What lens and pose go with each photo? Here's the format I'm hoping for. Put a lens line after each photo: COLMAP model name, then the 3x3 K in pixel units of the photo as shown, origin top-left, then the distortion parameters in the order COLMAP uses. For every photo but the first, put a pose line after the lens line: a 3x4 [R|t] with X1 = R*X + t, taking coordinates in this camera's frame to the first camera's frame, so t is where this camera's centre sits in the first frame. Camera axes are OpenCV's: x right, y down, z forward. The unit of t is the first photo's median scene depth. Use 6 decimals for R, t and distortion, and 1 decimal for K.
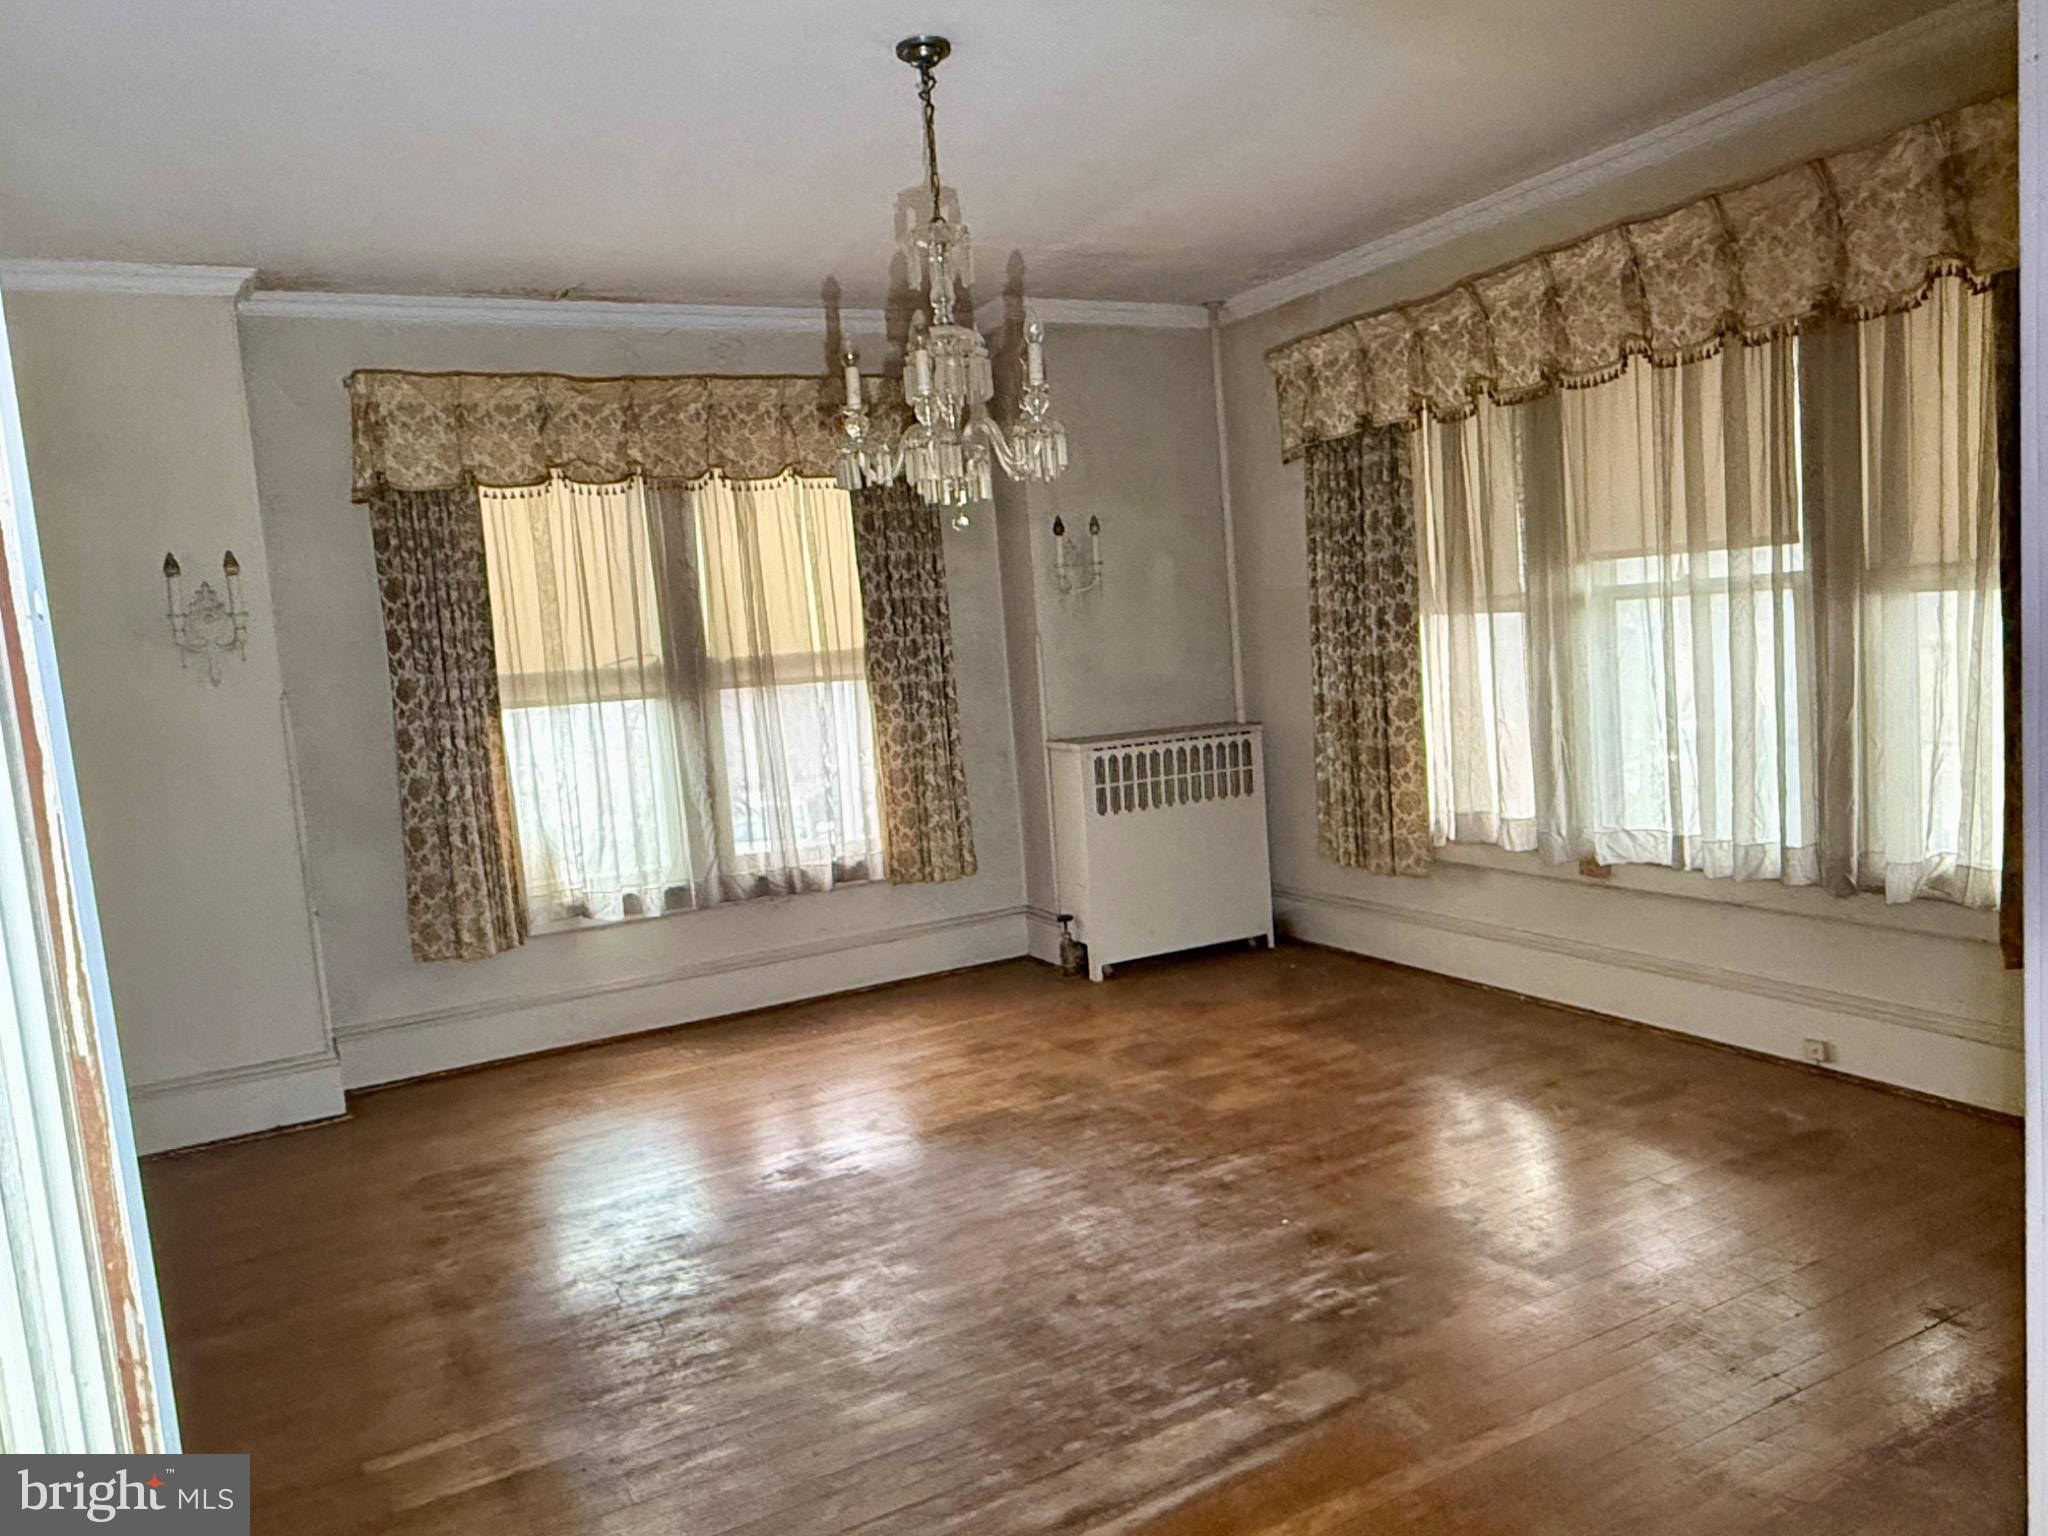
lens RADIAL K [[1406.9, 0, 1024.0], [0, 1406.9, 768.0], [0, 0, 1]] dist [-0.011827, -0.002015]
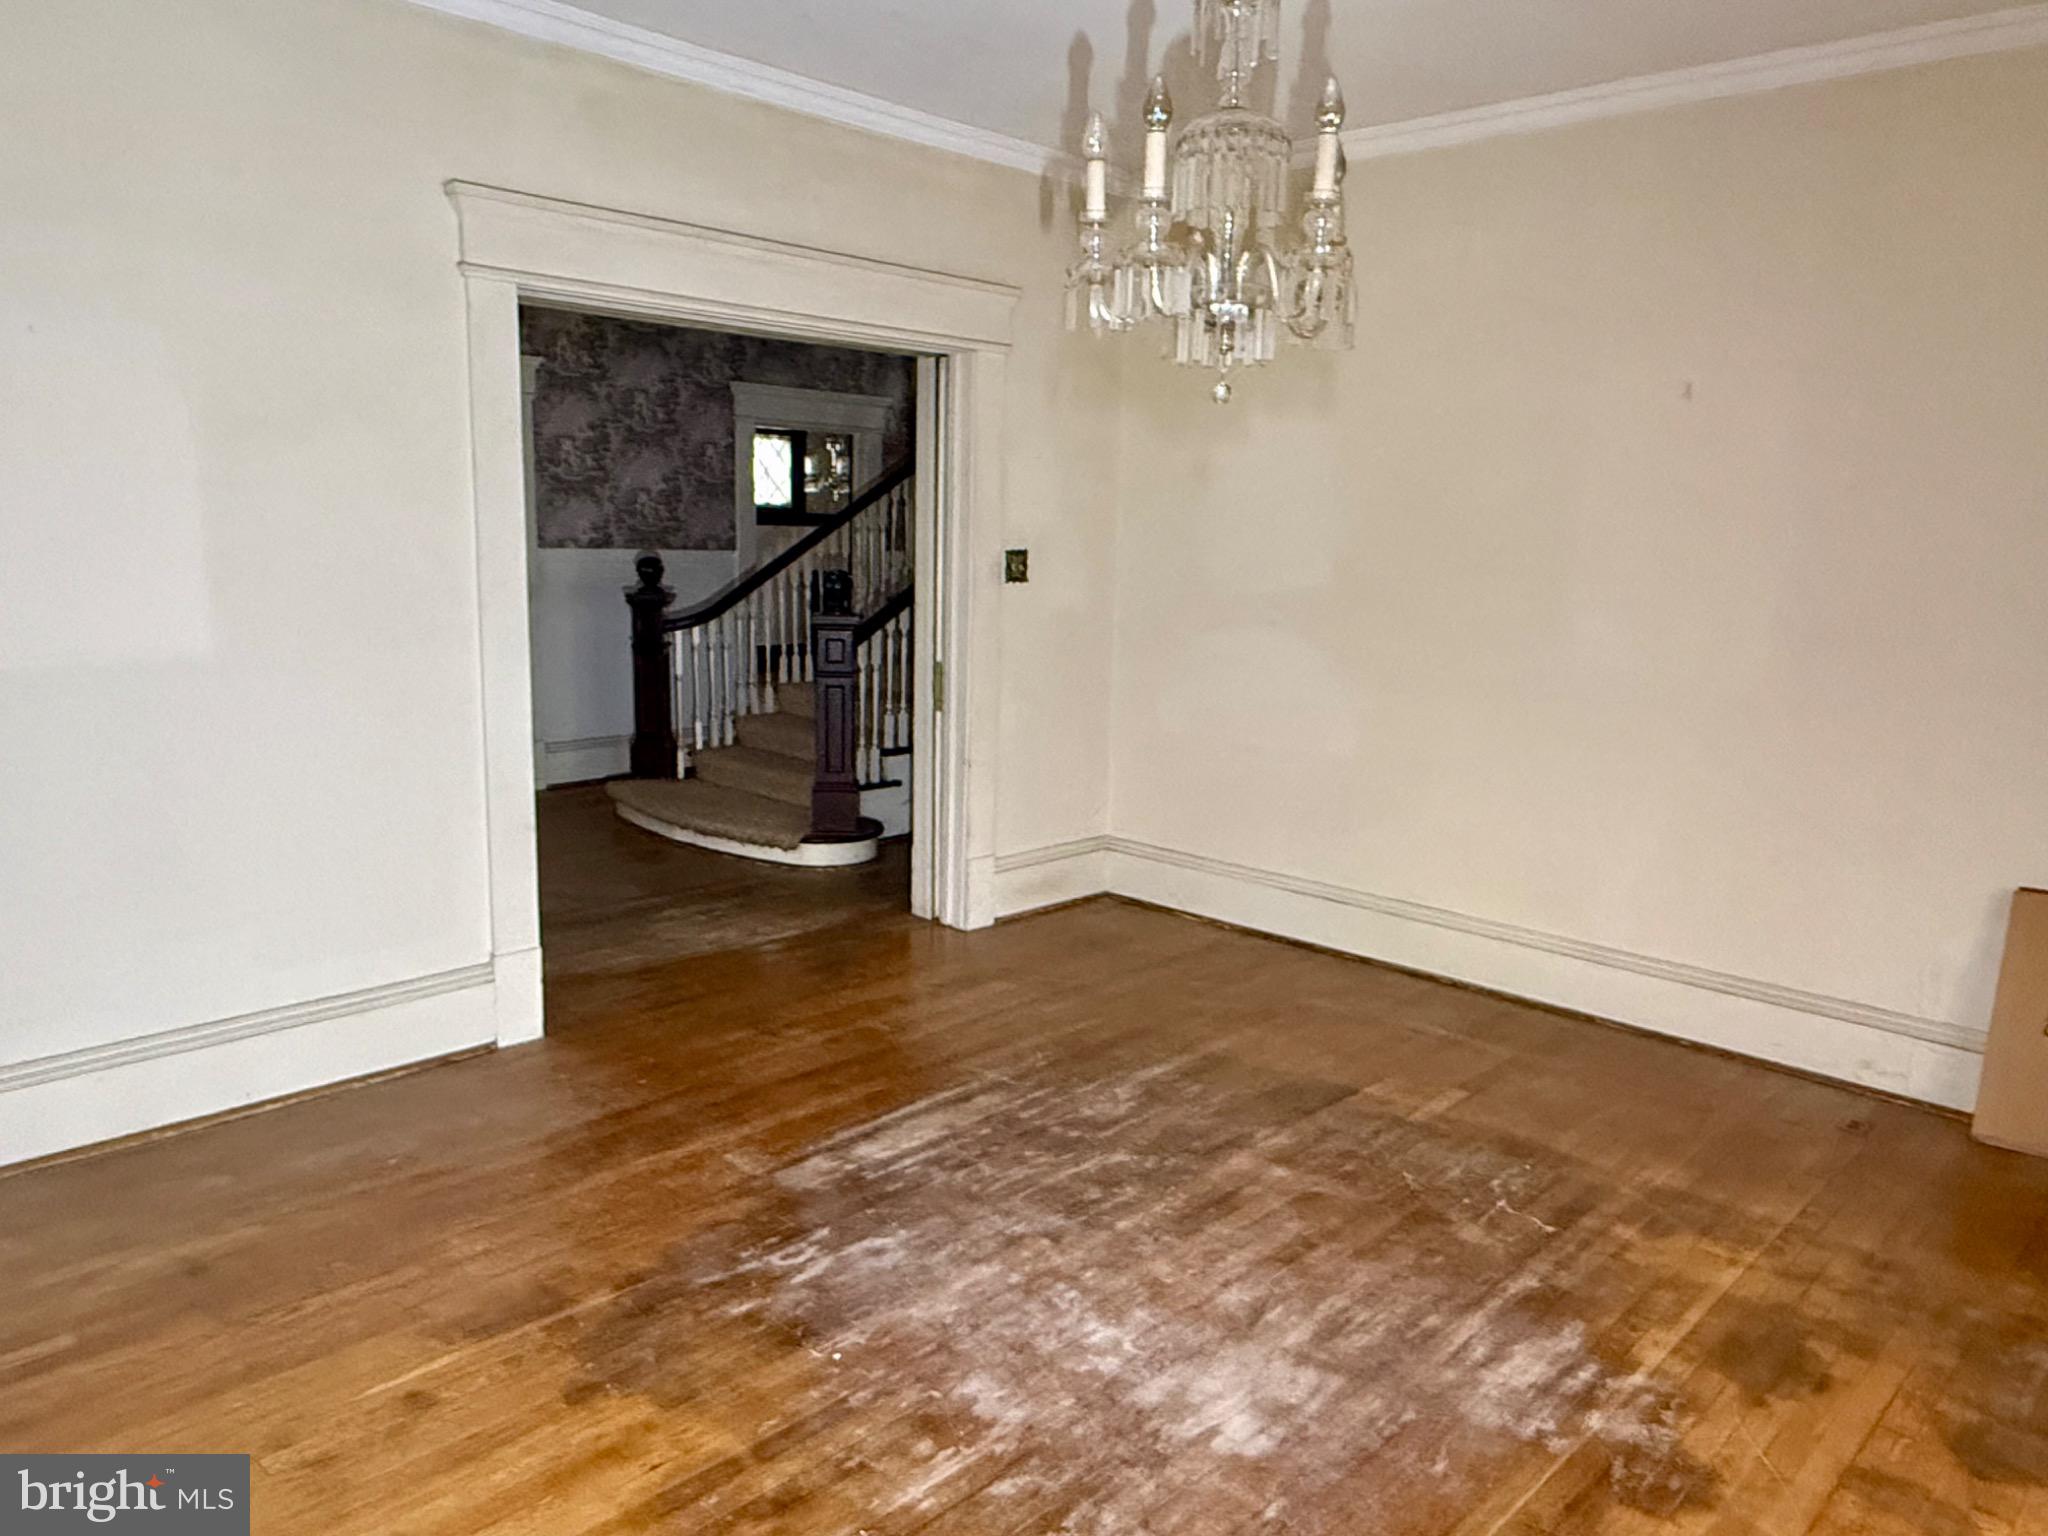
lens RADIAL K [[1426.9, 0, 1024.0], [0, 1426.9, 768.0], [0, 0, 1]] dist [0.000367, 0.000204]
pose [[-0.948482, 0.121504, -0.292607, 0.310686], [0.032248, 0.955768, 0.292349, -0.228417], [0.315186, 0.267852, -0.910447, 1.851977]]
